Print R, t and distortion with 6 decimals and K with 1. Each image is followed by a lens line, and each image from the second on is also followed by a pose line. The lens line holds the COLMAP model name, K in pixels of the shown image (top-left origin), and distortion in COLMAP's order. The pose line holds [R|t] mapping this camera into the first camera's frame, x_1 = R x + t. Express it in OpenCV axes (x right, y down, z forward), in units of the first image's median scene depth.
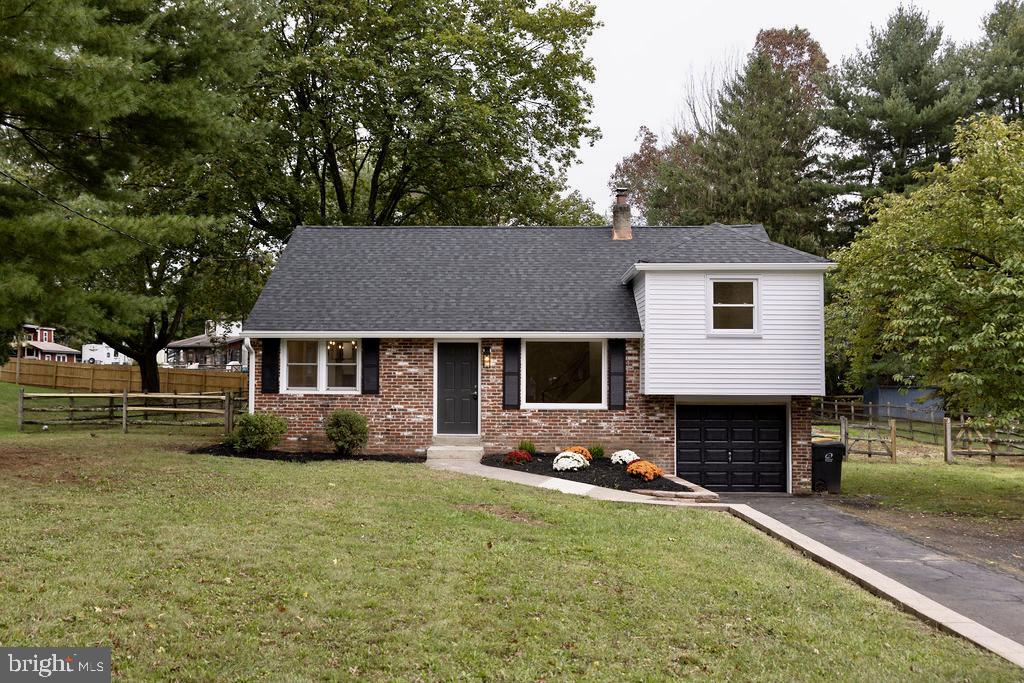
lens RADIAL K [[943.5, 0, 512.0], [0, 943.5, 341.5], [0, 0, 1]] dist [-0.015652, -0.015623]
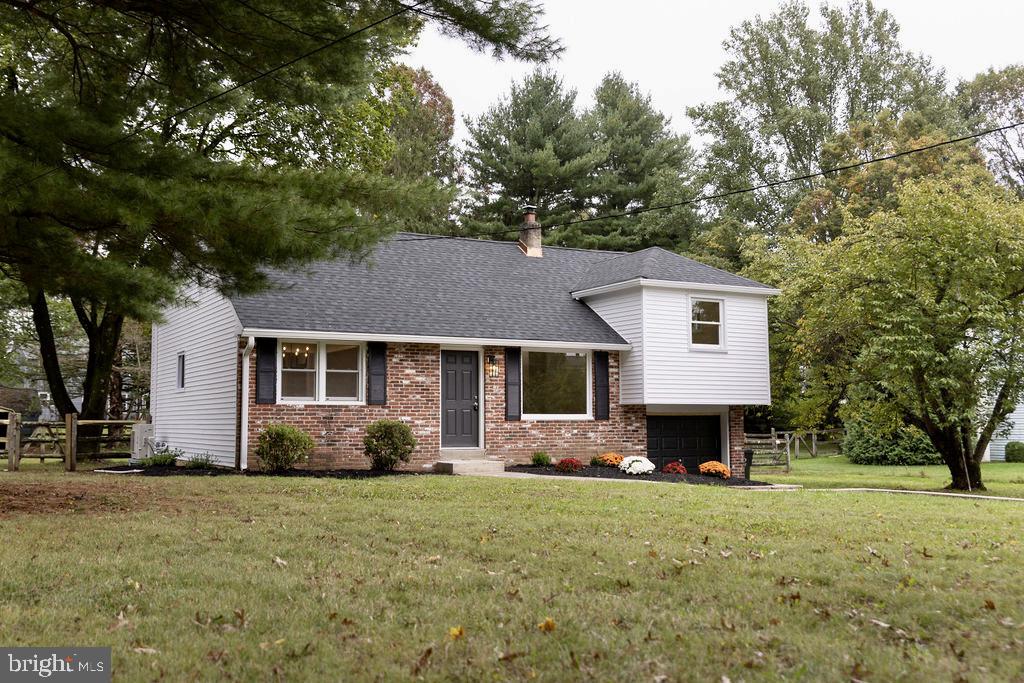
lens RADIAL K [[996.4, 0, 512.0], [0, 996.4, 341.5], [0, 0, 1]] dist [-0.005488, -0.002992]
pose [[0.852868, 0.034467, 0.520988, -0.536455], [-0.011479, 0.998815, -0.047286, 0.039179], [-0.522001, 0.034348, 0.852253, 0.124950]]
